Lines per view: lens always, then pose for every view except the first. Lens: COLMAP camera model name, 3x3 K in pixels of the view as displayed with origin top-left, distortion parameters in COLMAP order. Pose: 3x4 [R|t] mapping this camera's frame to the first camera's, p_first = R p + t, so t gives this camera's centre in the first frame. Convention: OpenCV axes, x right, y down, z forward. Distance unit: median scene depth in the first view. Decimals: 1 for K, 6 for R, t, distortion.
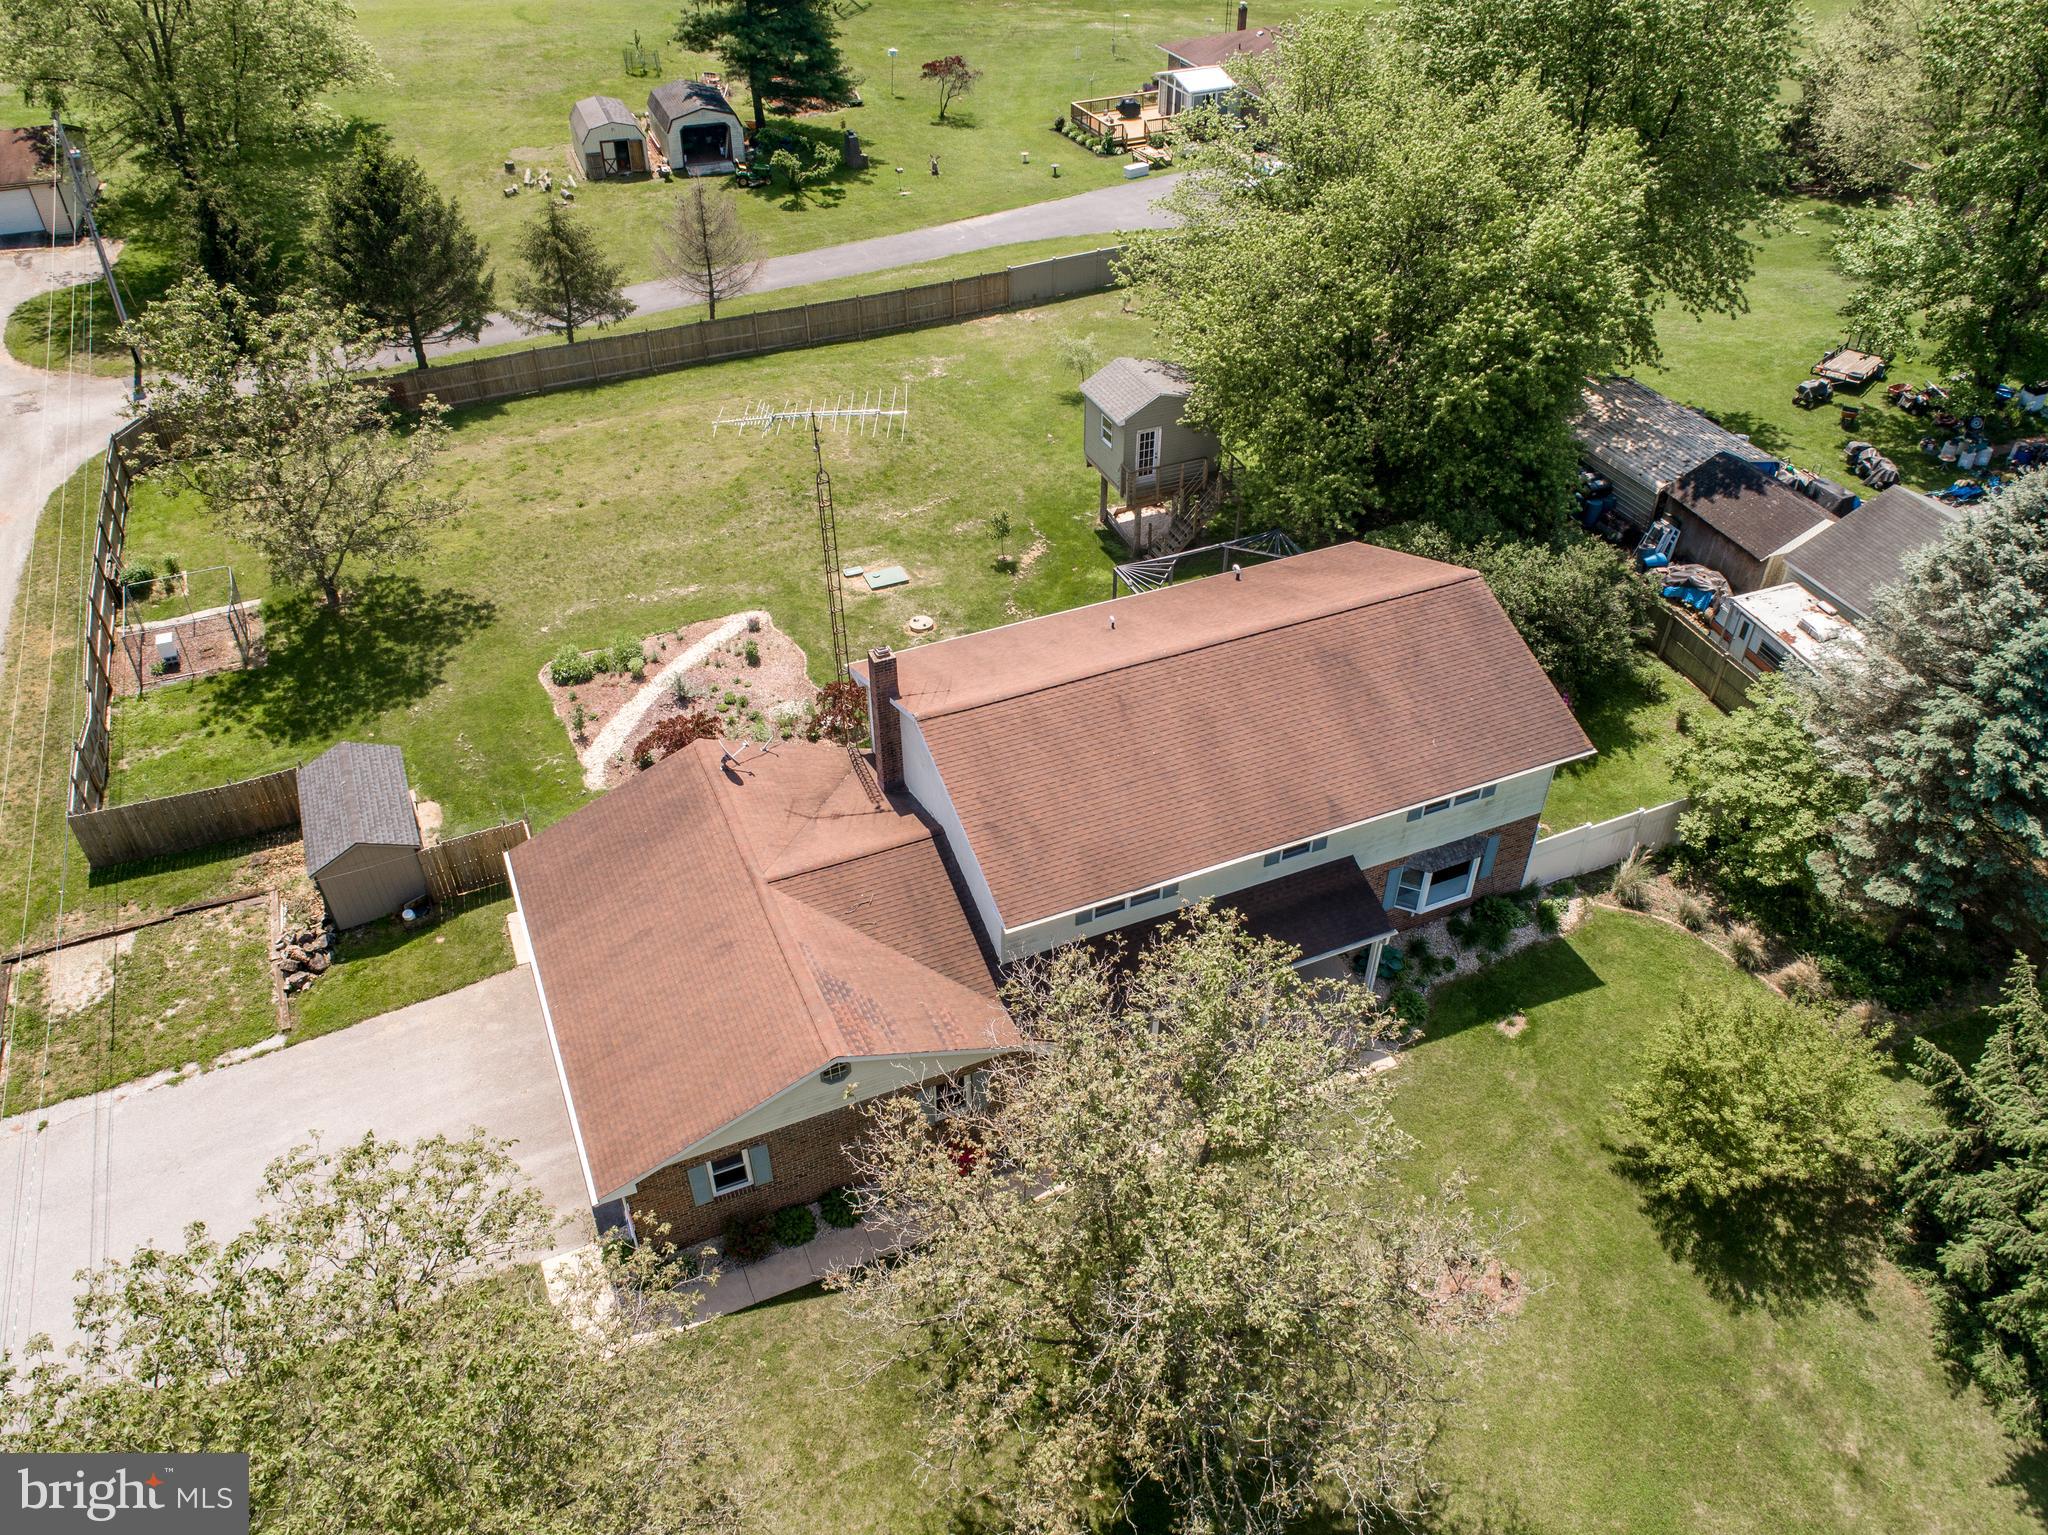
lens RADIAL K [[1545.2, 0, 1024.0], [0, 1545.2, 767.5], [0, 0, 1]] dist [-0.028045, 0.013285]
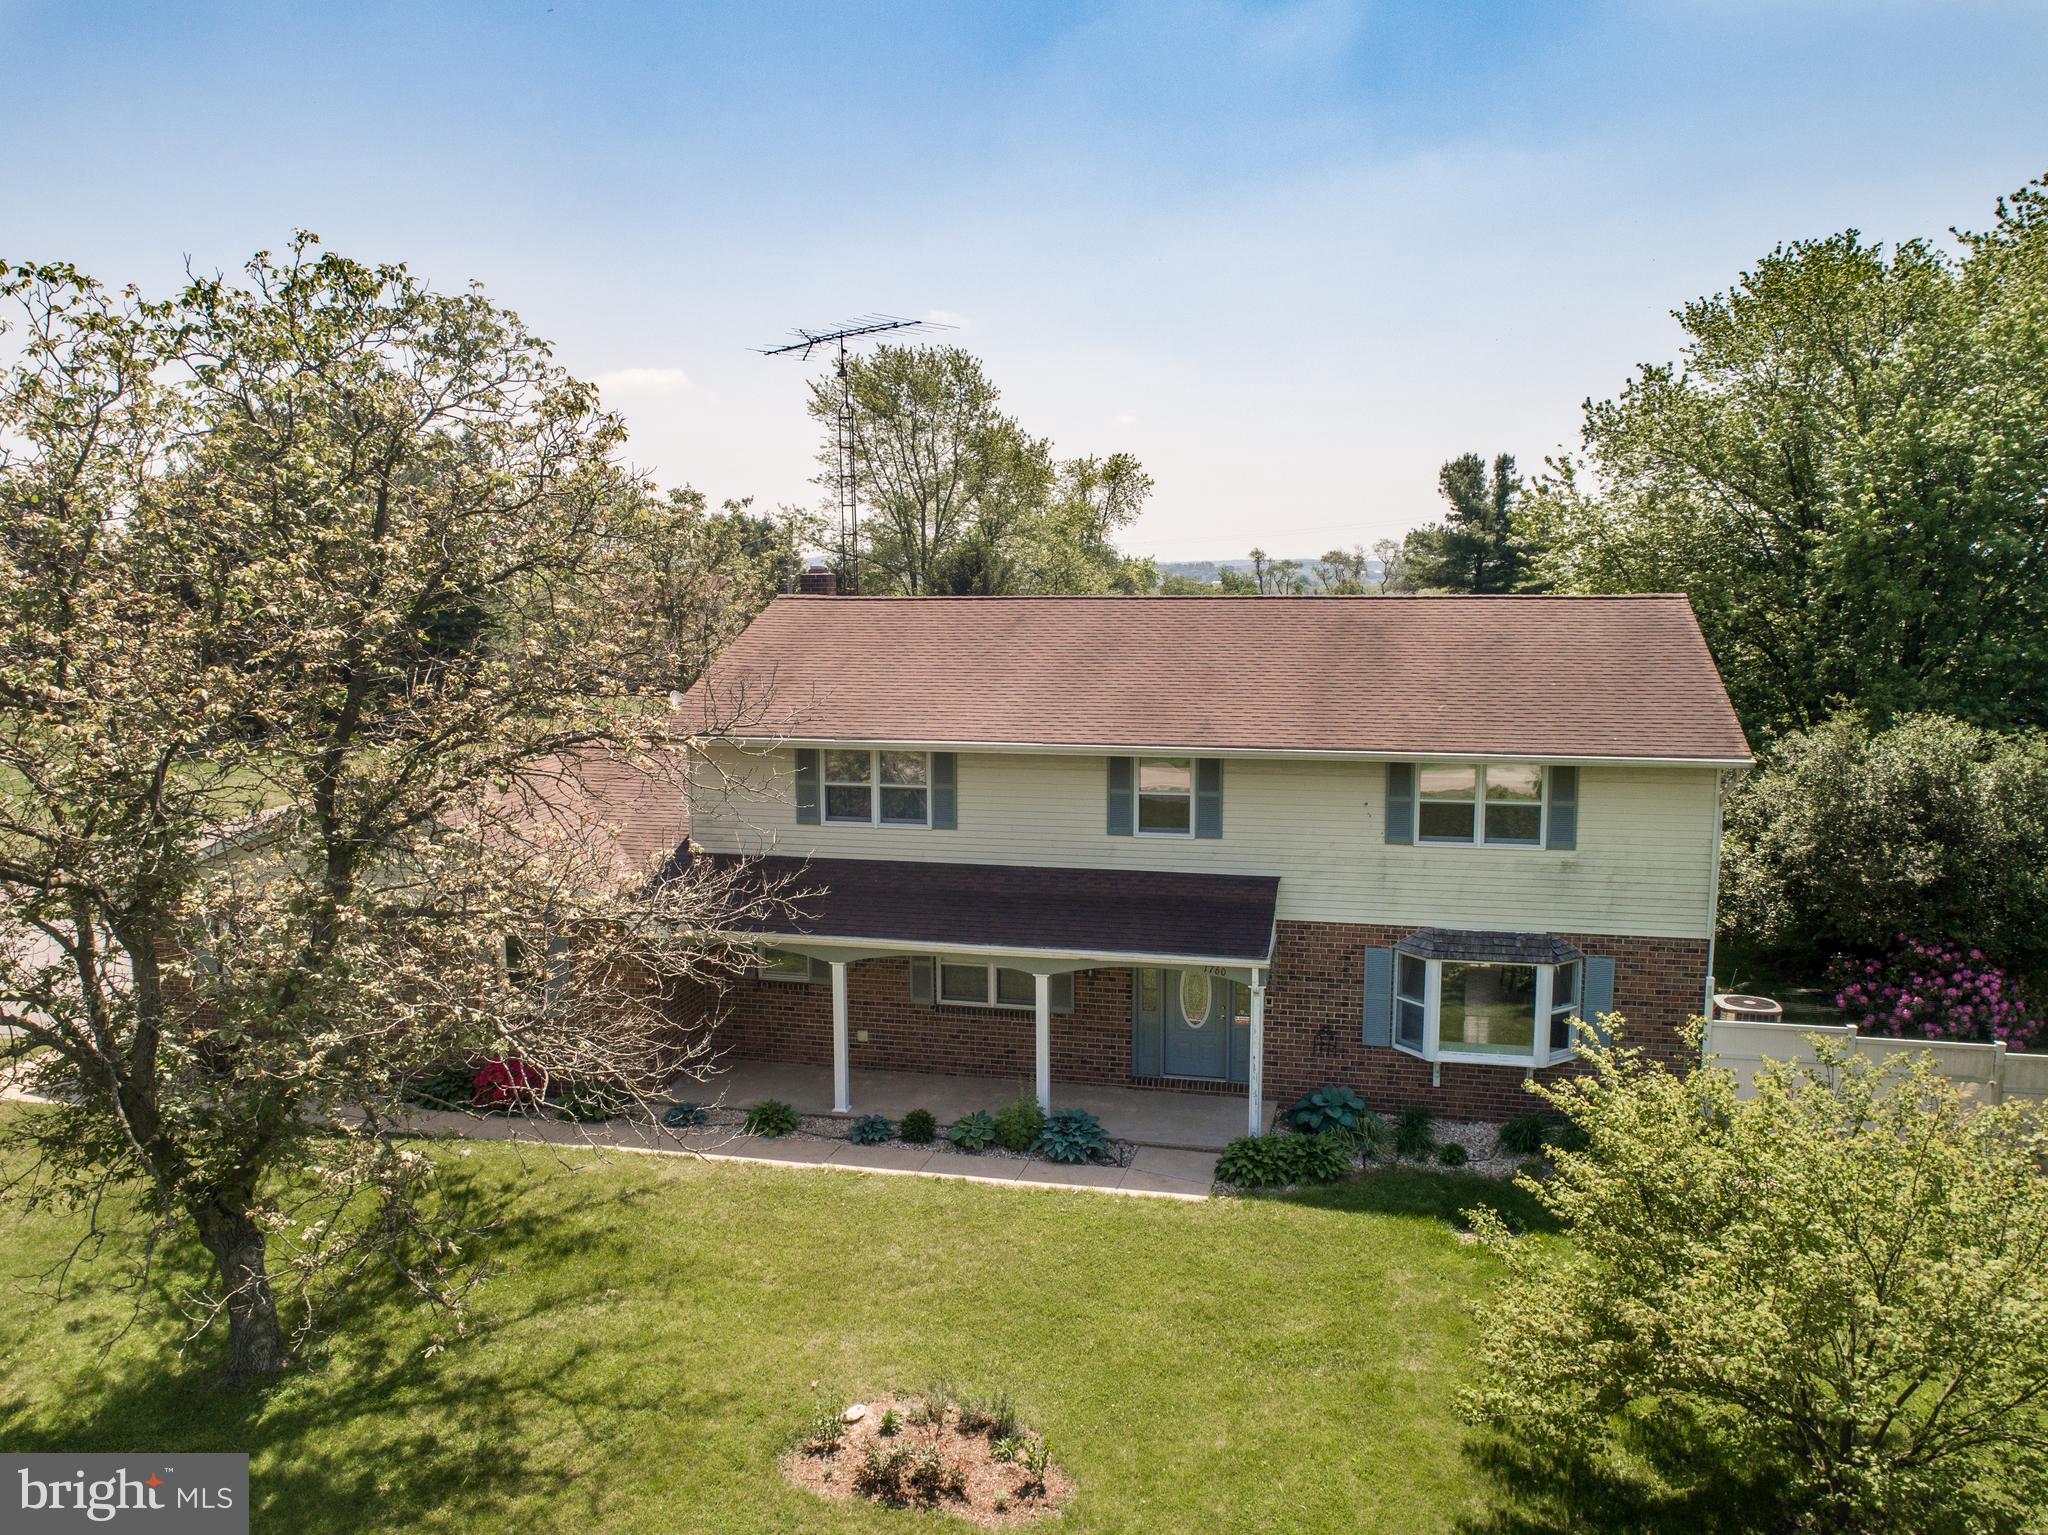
lens RADIAL K [[1540.5, 0, 1024.0], [0, 1540.5, 767.5], [0, 0, 1]] dist [-0.026114, 0.011886]
pose [[0.801498, 0.074194, -0.593377, 0.337329], [-0.374379, 0.836010, -0.401158, 0.207139], [0.466305, 0.543675, 0.697837, 0.361352]]
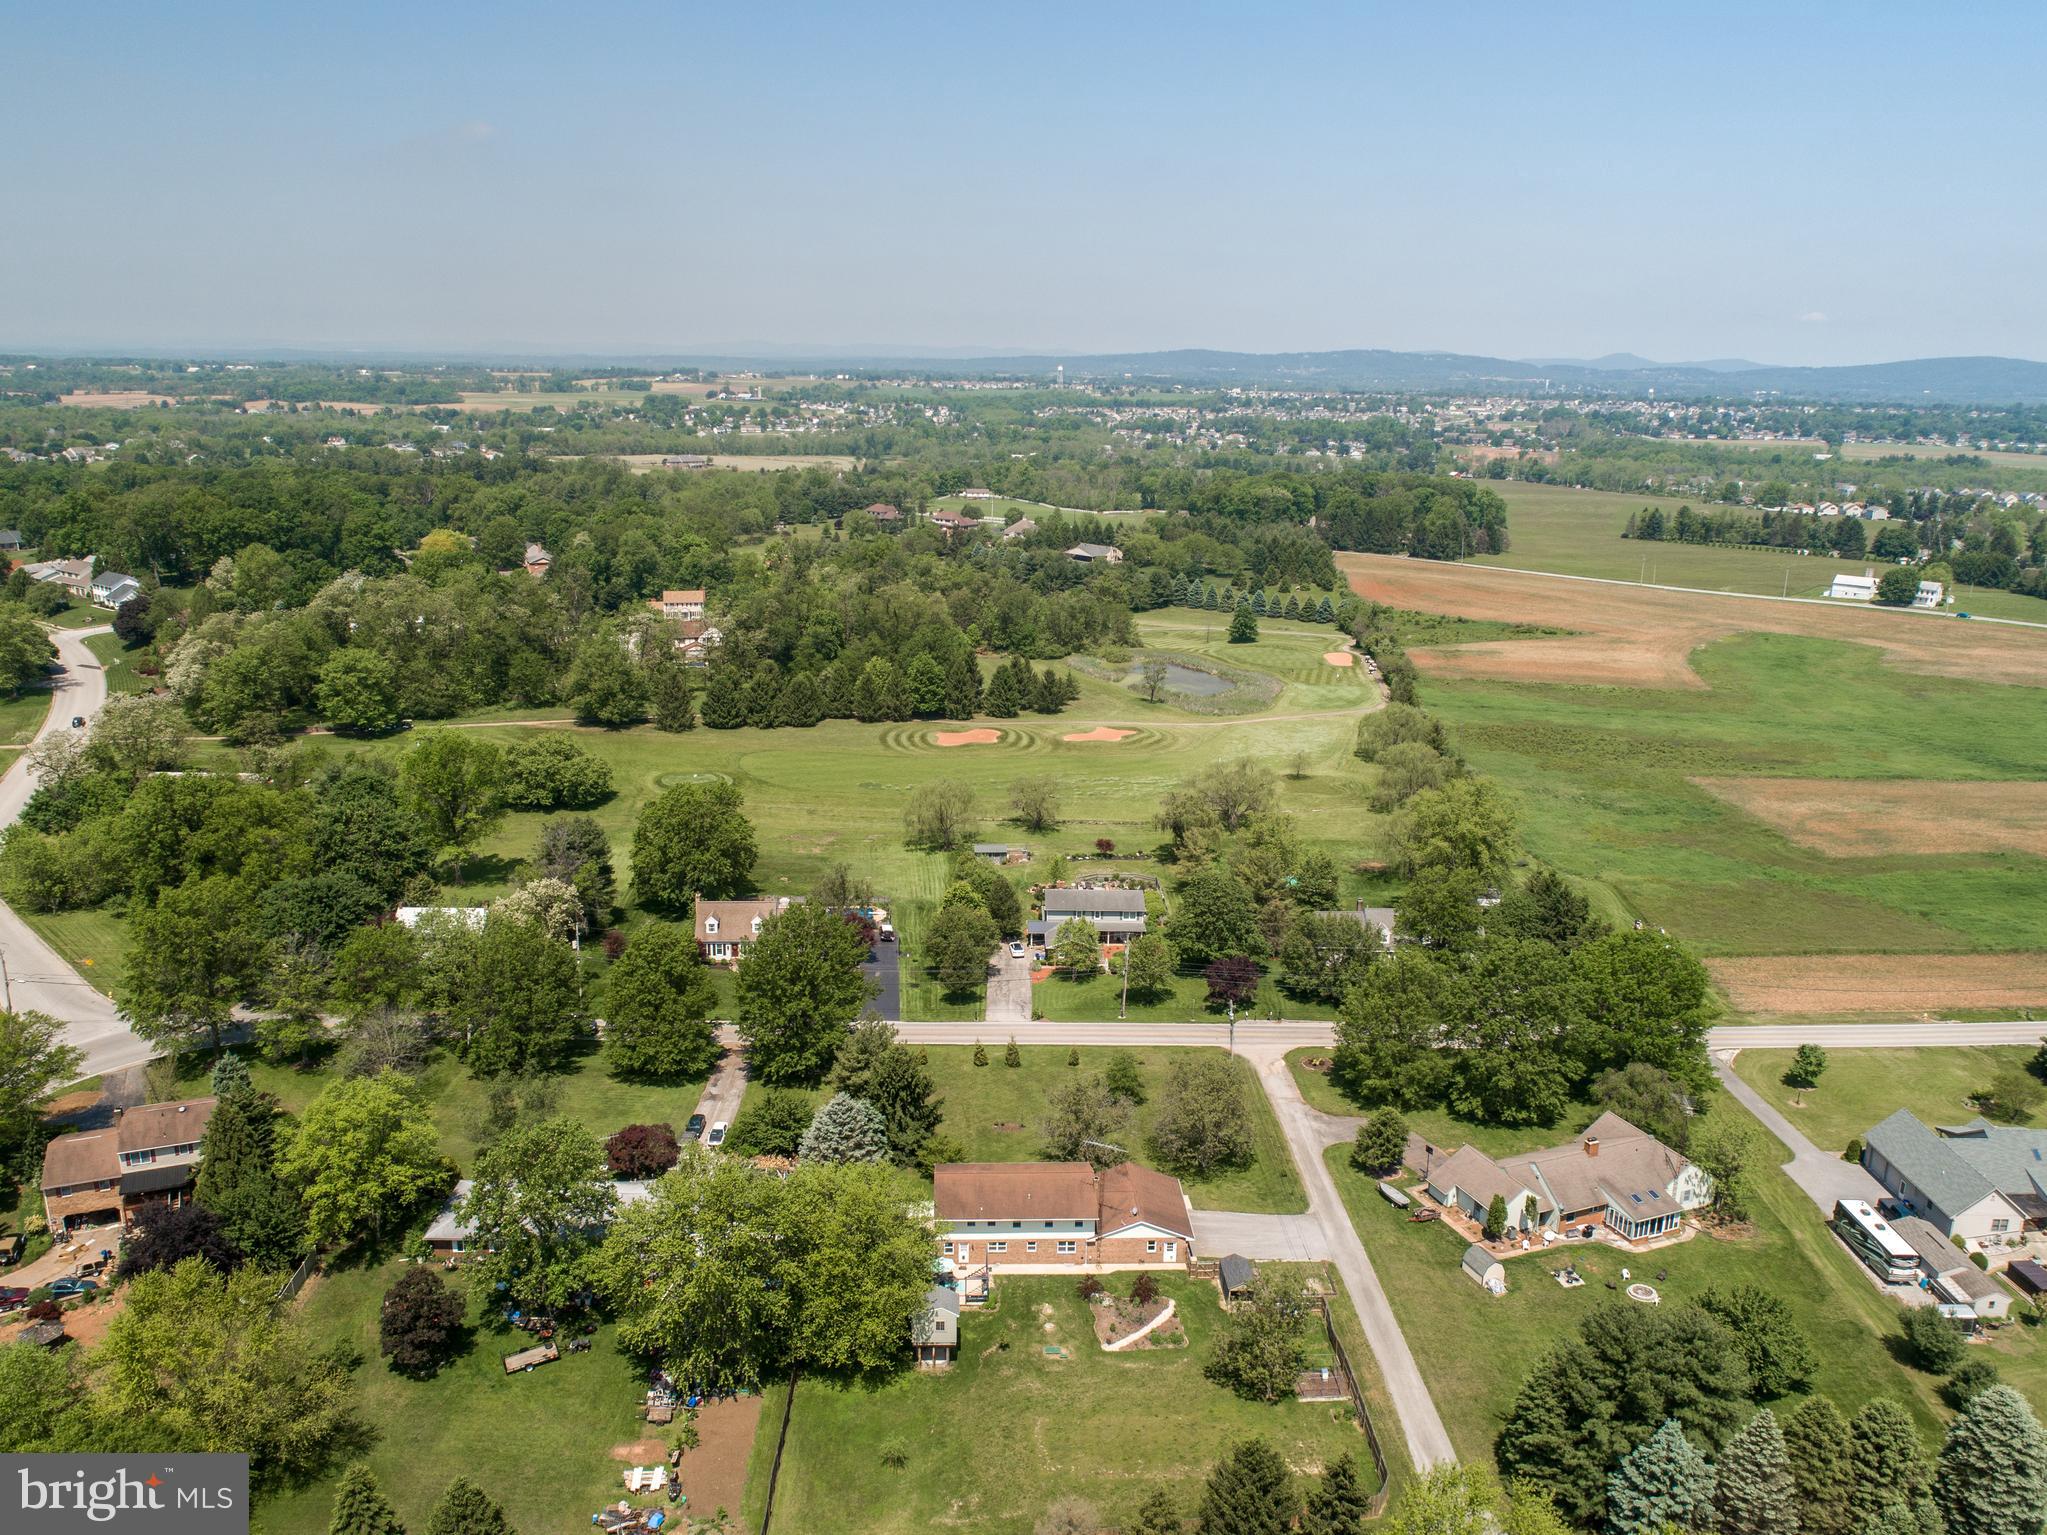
lens RADIAL K [[1544.5, 0, 1023.5], [0, 1544.5, 767.5], [0, 0, 1]] dist [-0.028045, 0.013285]
pose [[-0.934638, -0.106359, 0.339323, -0.802779], [0.211487, 0.600867, 0.770864, -2.661117], [-0.285876, 0.792241, -0.539100, 1.628991]]
